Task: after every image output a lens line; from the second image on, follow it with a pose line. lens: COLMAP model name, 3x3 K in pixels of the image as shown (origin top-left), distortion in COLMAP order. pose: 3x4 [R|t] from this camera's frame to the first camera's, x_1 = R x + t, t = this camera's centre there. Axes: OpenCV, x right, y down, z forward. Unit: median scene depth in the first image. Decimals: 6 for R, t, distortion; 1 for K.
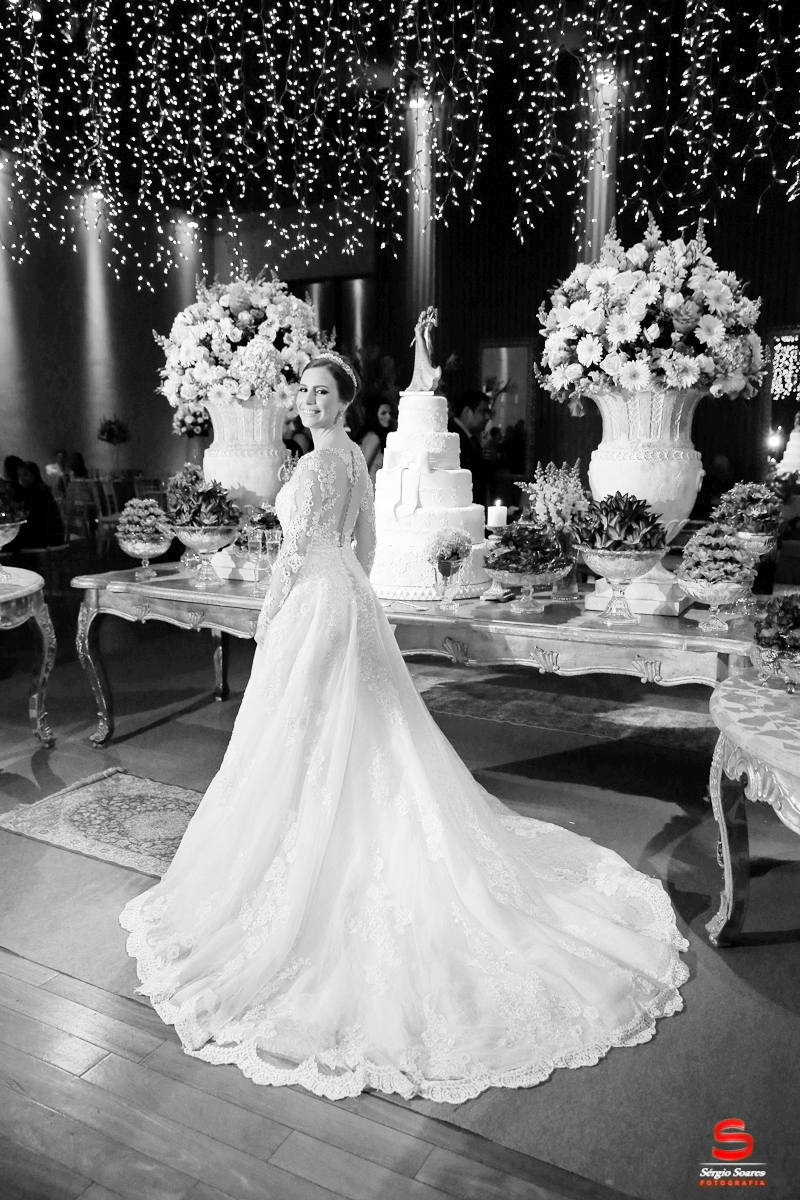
lens RADIAL K [[984.5, 0, 398.1], [0, 984.5, 597.0], [0, 0, 1]] dist [-0.059122, -0.001941]
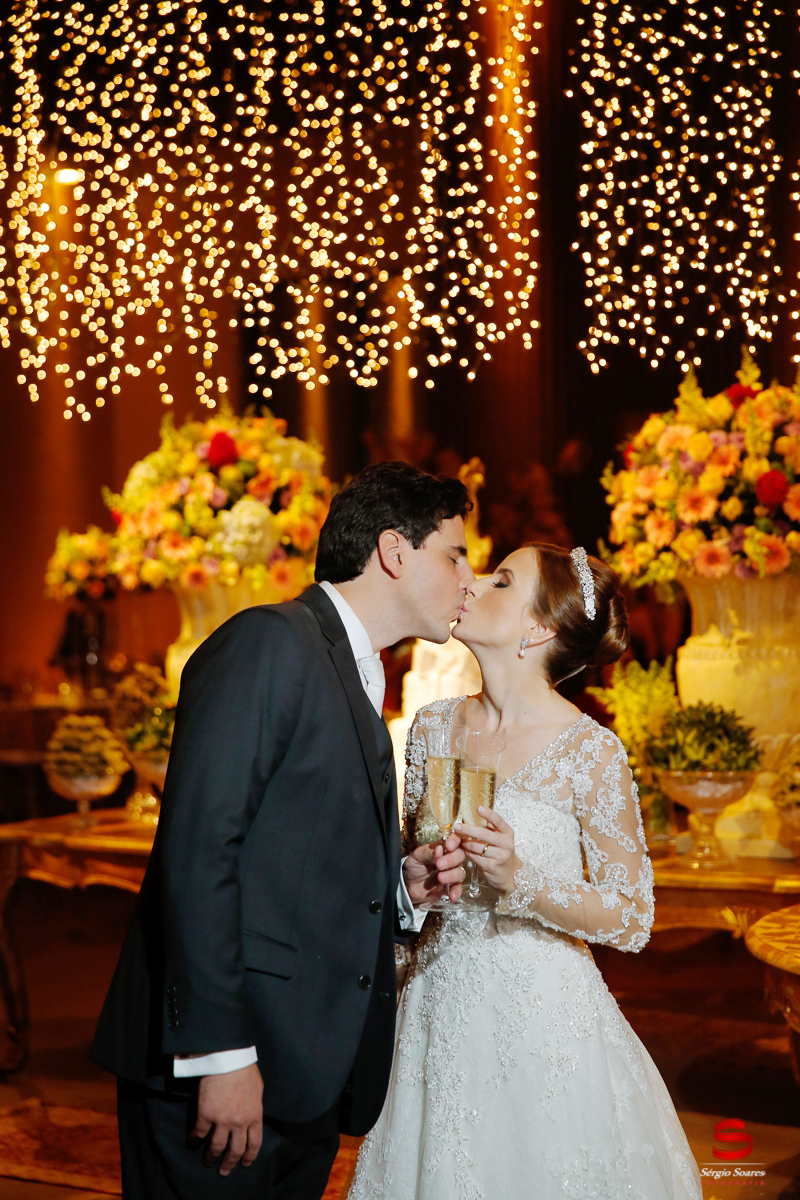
lens RADIAL K [[2394.8, 0, 399.9], [0, 2394.8, 600.9], [0, 0, 1]] dist [0.441078, 0.000000]
pose [[0.998884, -0.013376, -0.045288, 0.067270], [0.006588, 0.989139, -0.146838, 0.099853], [0.046761, 0.146376, 0.988123, -0.965530]]
